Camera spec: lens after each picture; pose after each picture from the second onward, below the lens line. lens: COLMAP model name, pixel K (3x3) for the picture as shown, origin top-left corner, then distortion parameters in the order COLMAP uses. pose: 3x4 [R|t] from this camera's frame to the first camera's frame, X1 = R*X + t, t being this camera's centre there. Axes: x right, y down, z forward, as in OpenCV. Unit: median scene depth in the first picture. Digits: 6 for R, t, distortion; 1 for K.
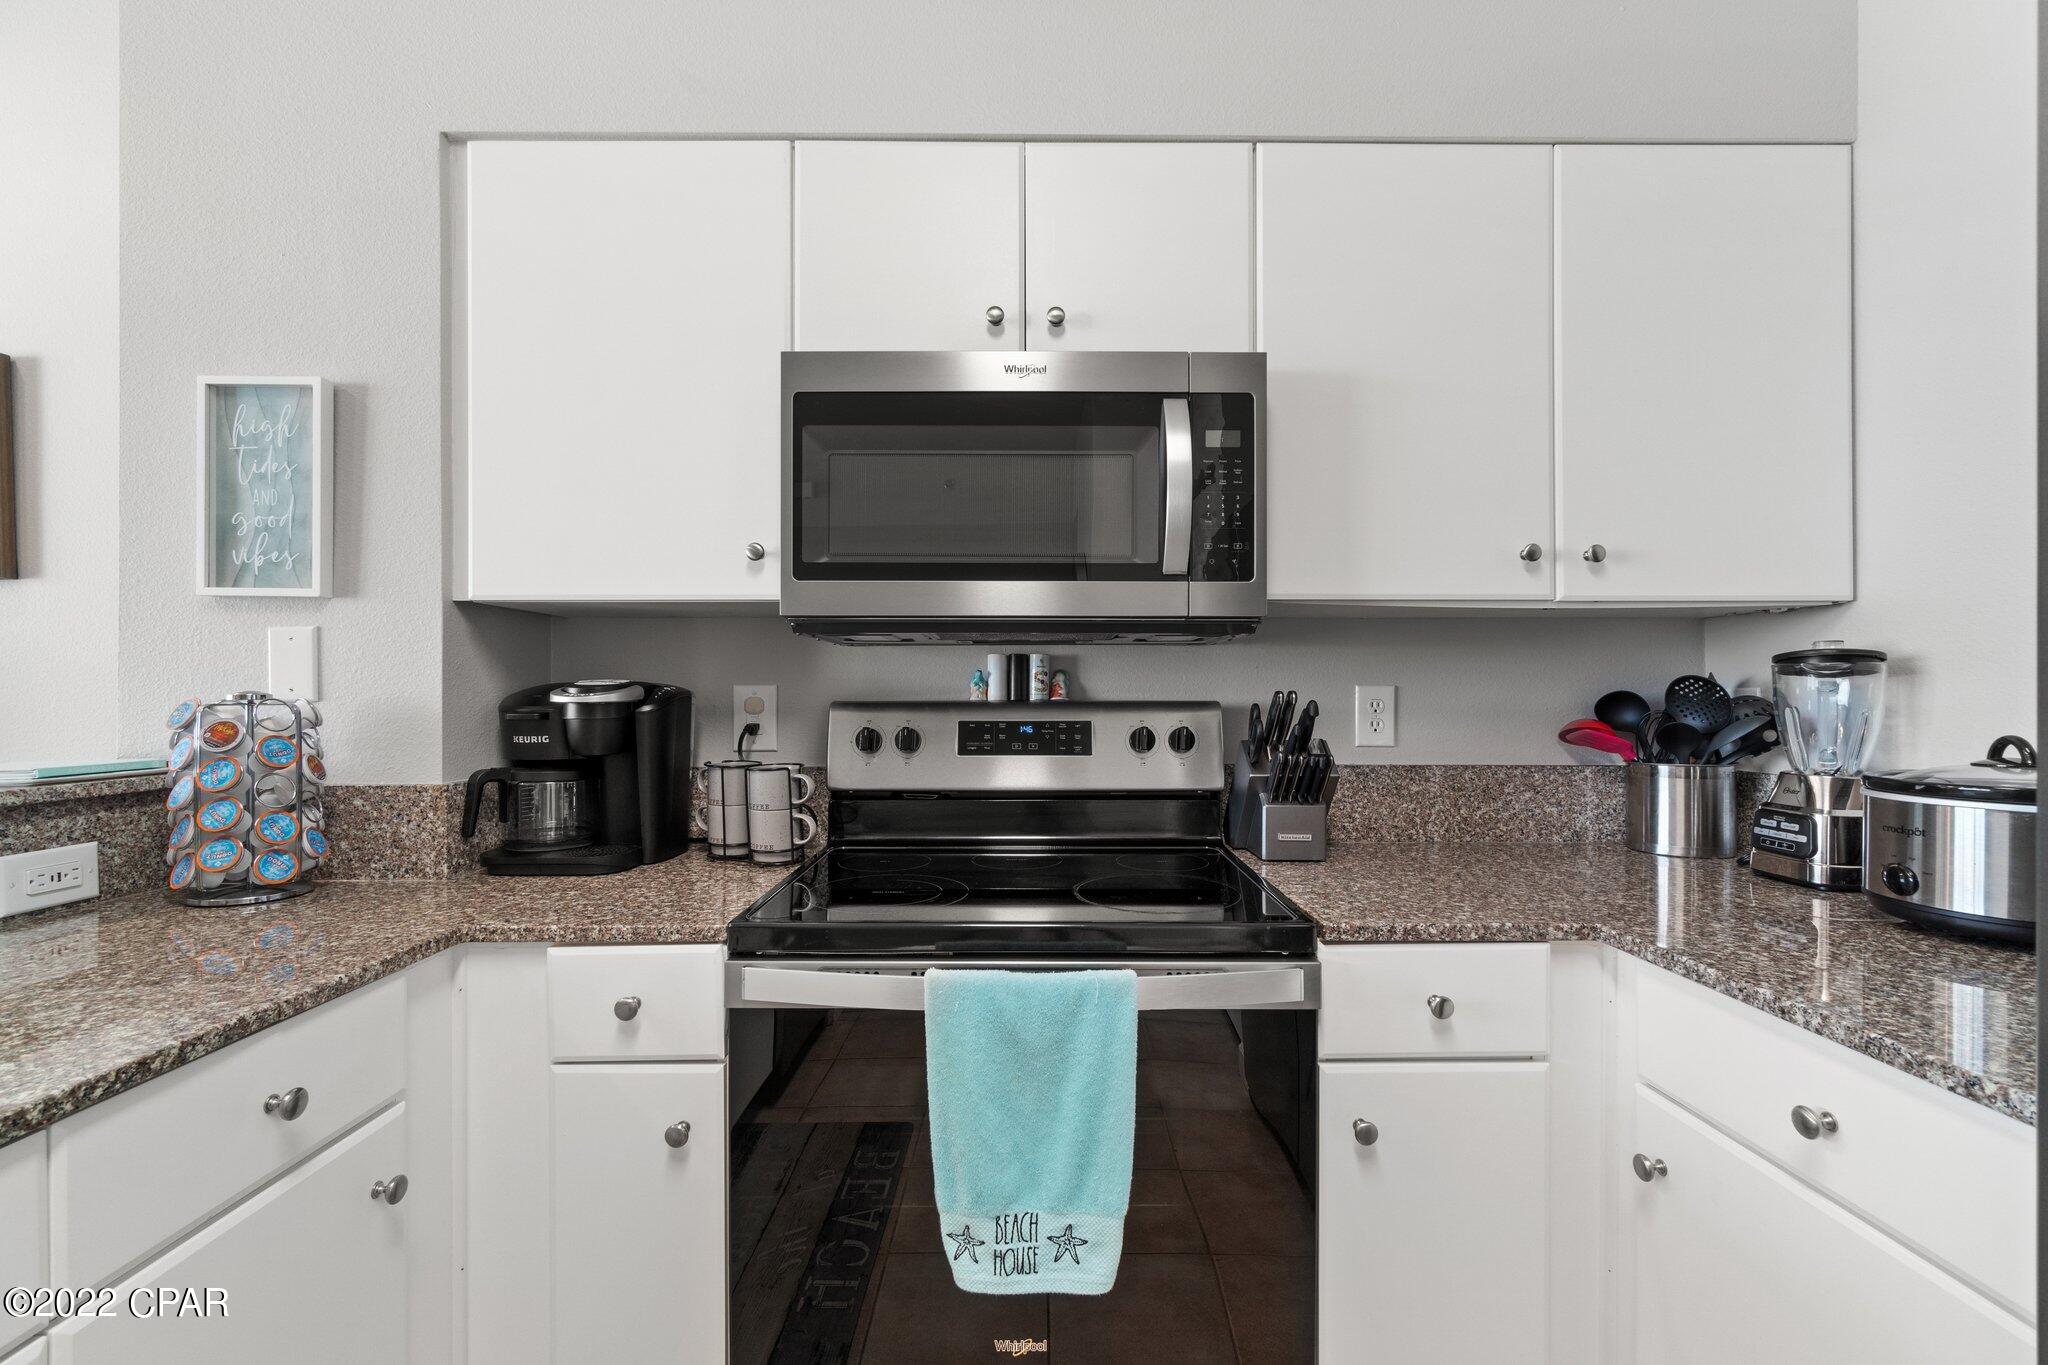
lens RADIAL K [[881.6, 0, 1027.8], [0, 881.6, 689.0], [0, 0, 1]] dist [-0.002210, 0.000819]
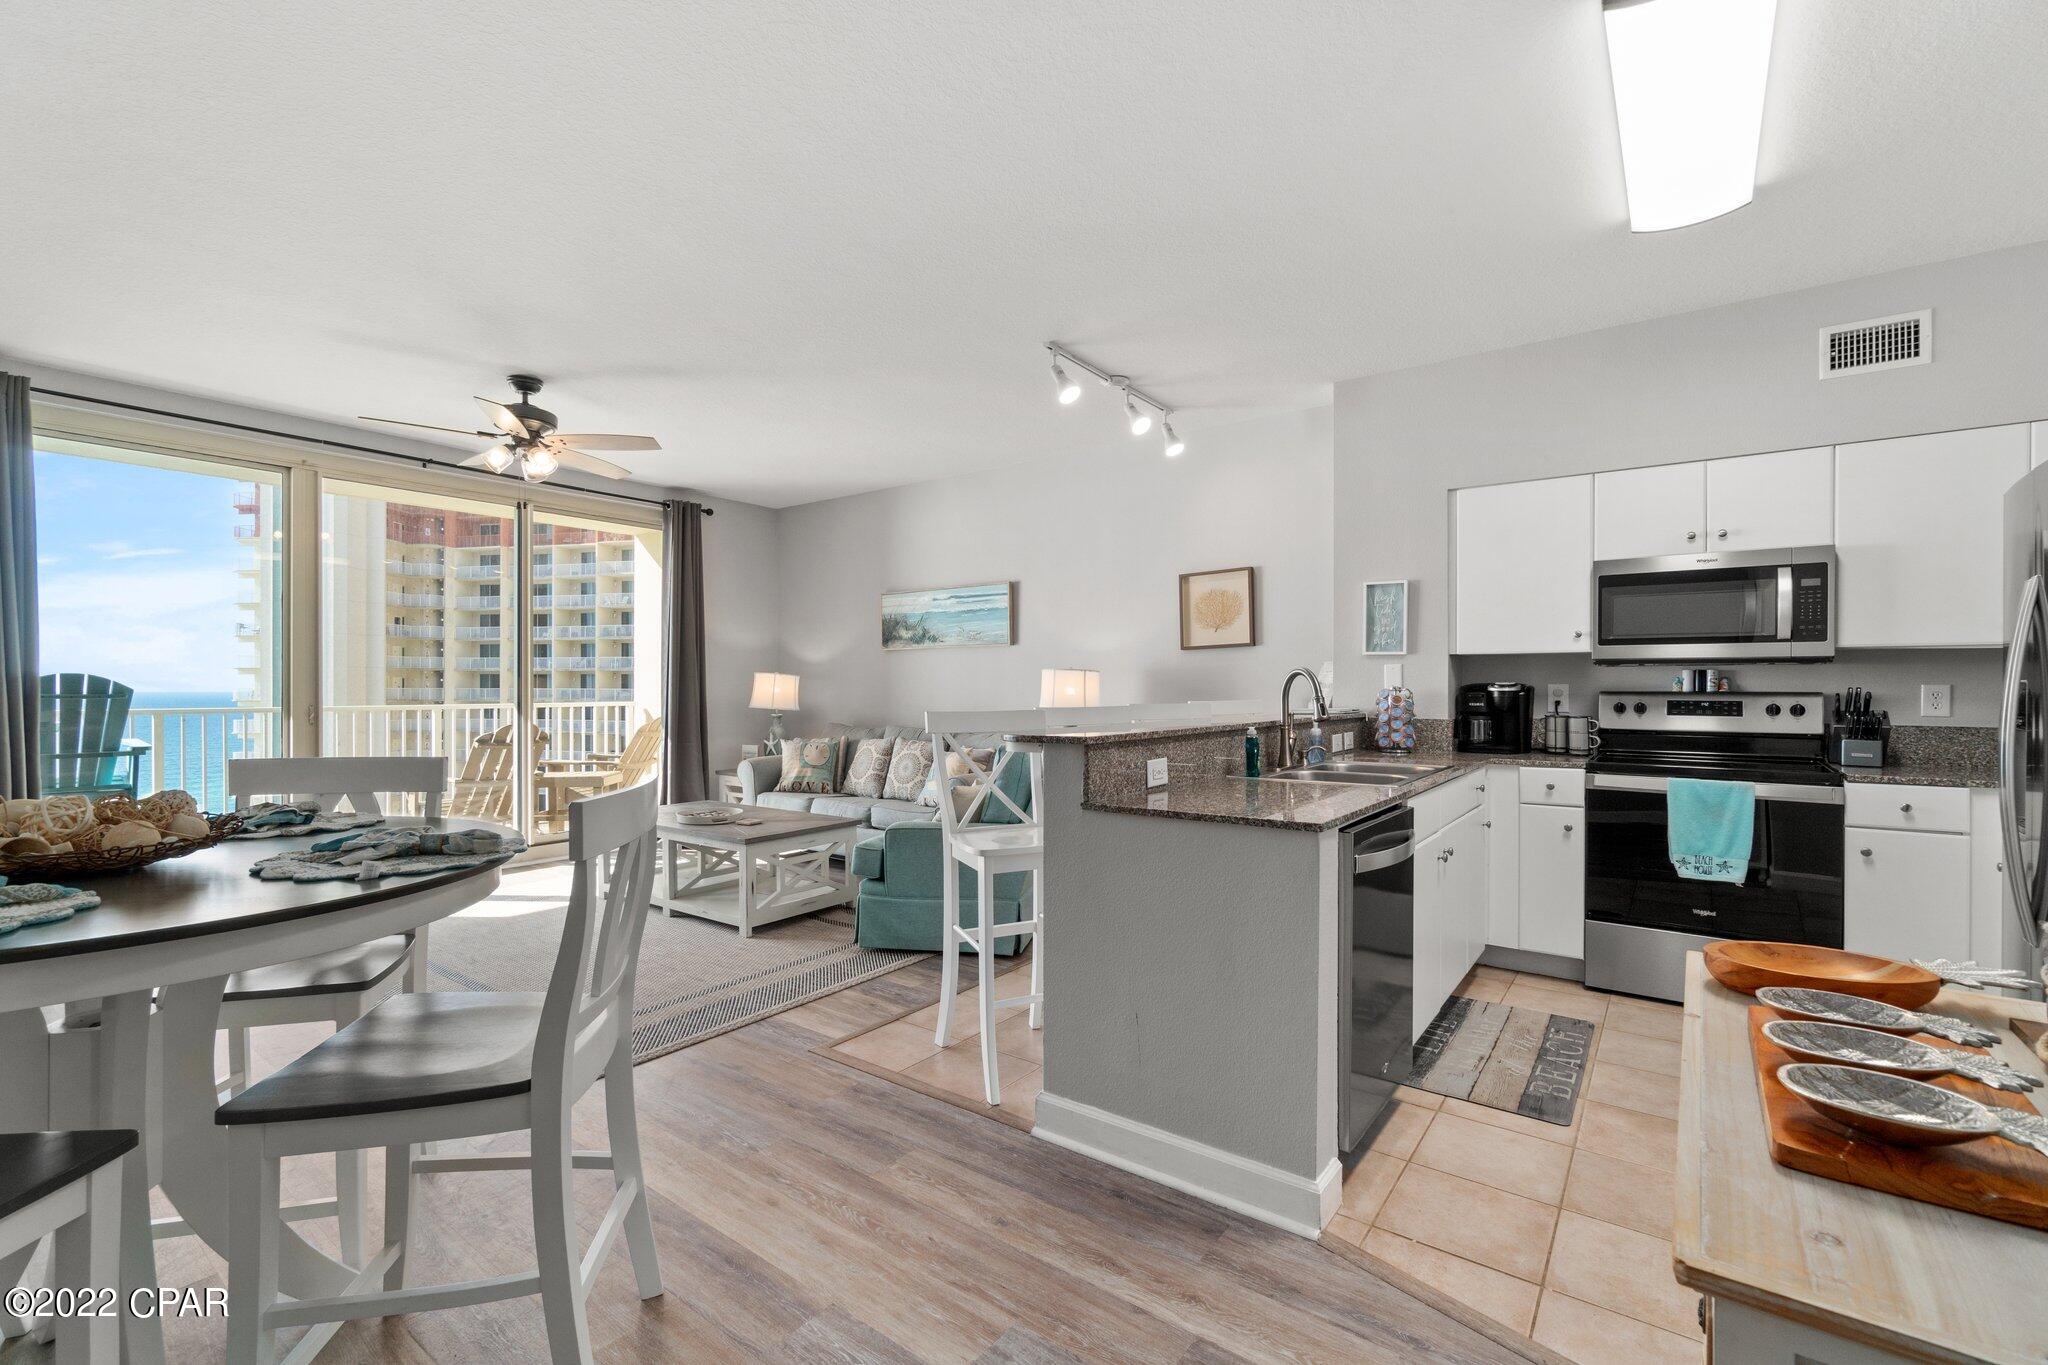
lens RADIAL K [[881.6, 0, 1027.8], [0, 881.6, 689.0], [0, 0, 1]] dist [-0.002210, 0.000819]
pose [[0.801062, 0.004820, -0.598562, -0.048425], [0.000236, 0.999965, 0.008368, -0.013647], [0.598582, -0.006844, 0.801033, -2.152767]]
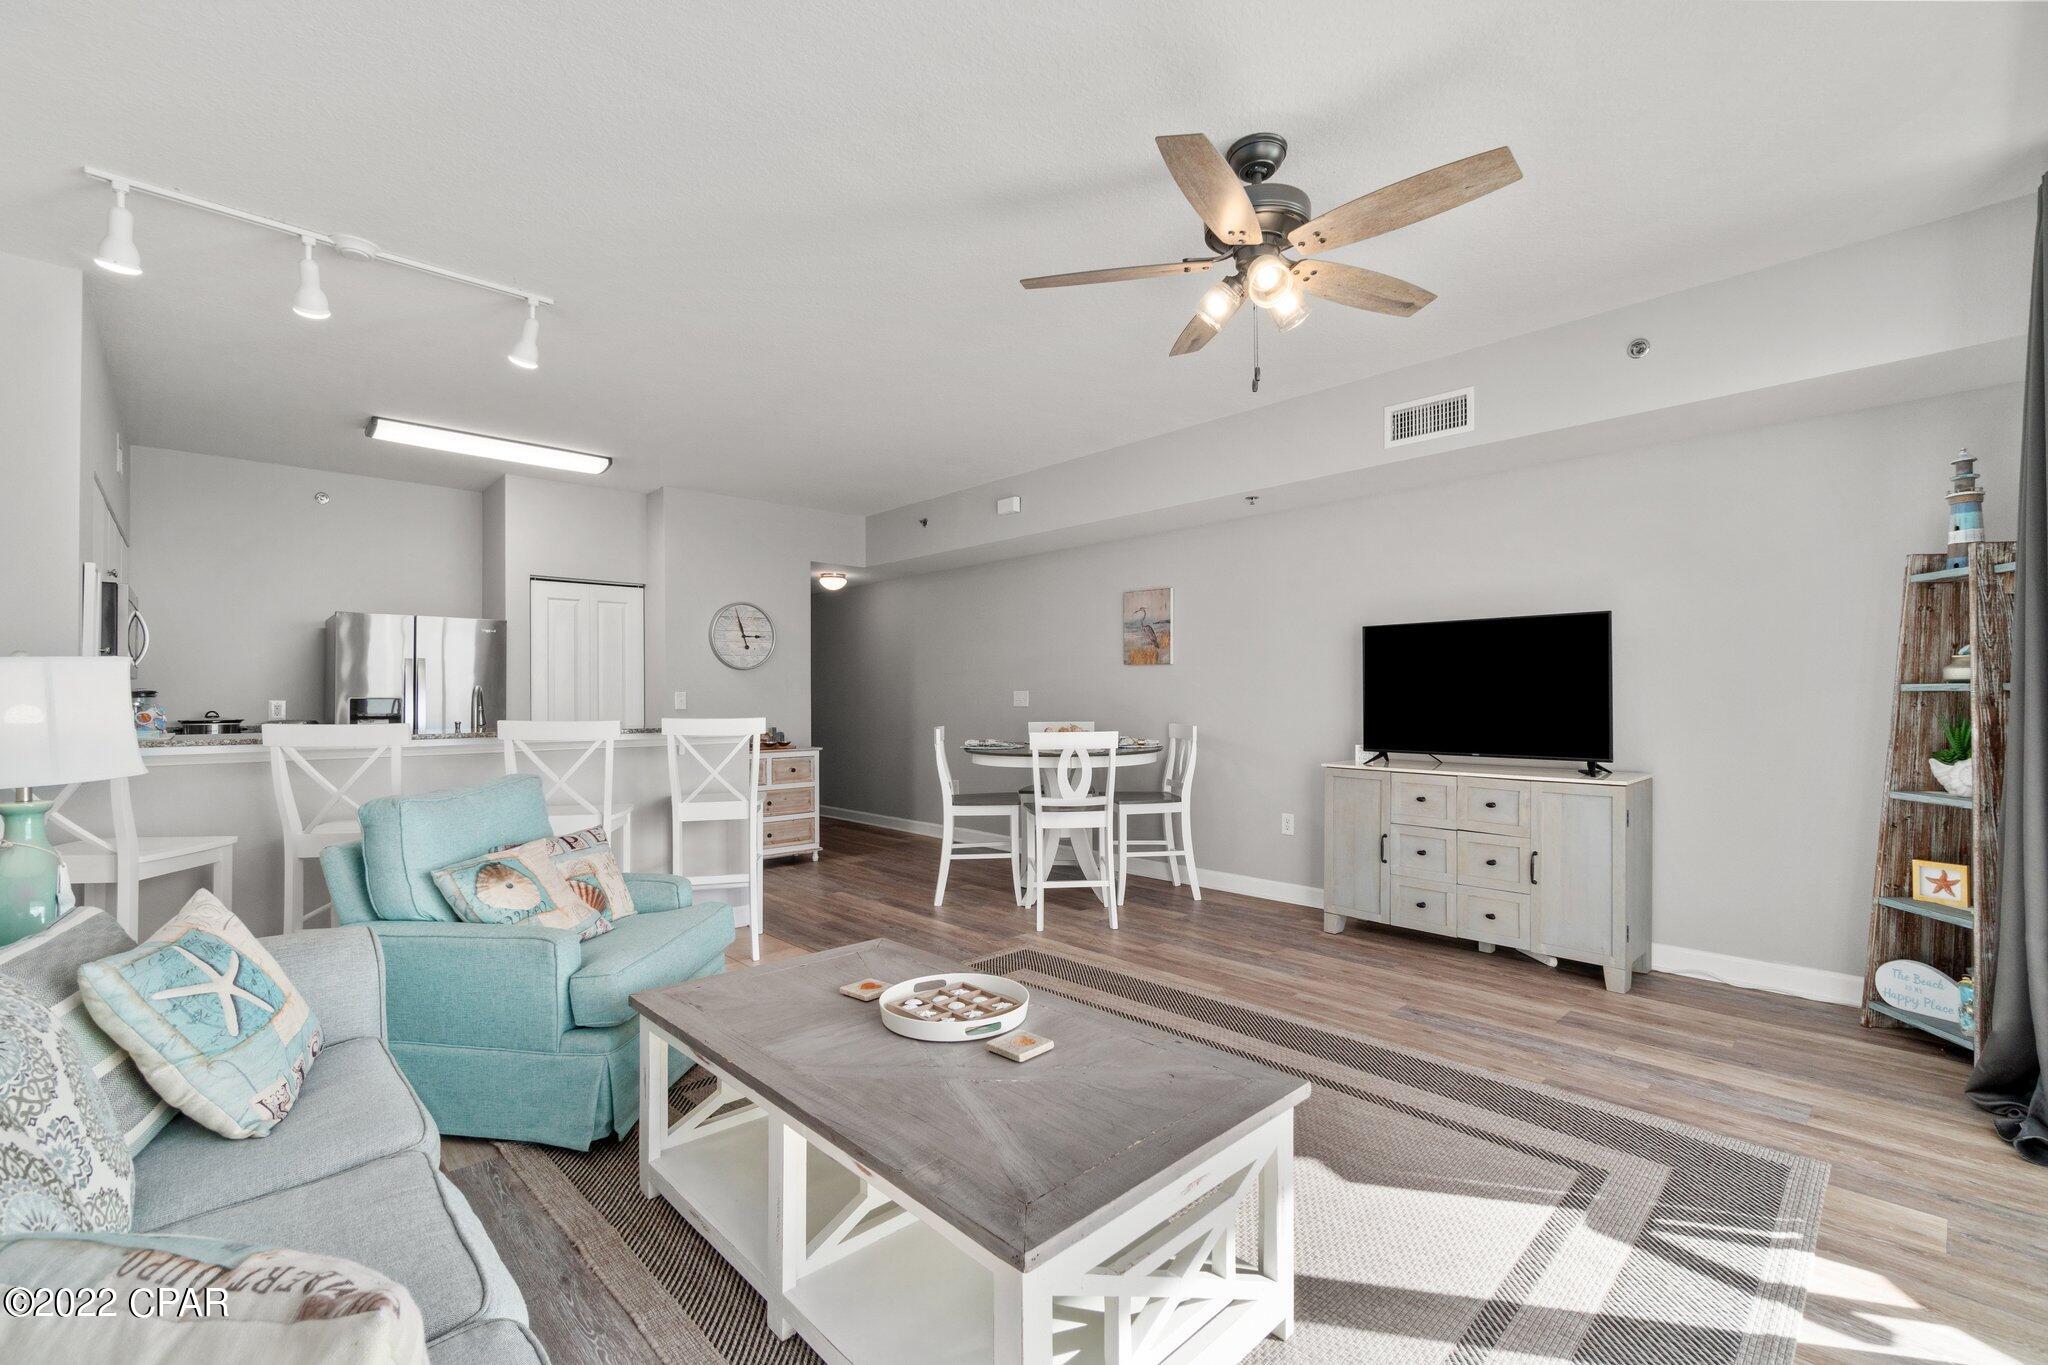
lens RADIAL K [[881.7, 0, 1029.7], [0, 881.7, 685.6], [0, 0, 1]] dist [-0.001828, 0.000350]
pose [[-0.684673, 0.014660, 0.728703, -4.302246], [0.001511, 0.999824, -0.018695, 0.011780], [-0.728849, -0.011698, -0.684574, 0.802881]]
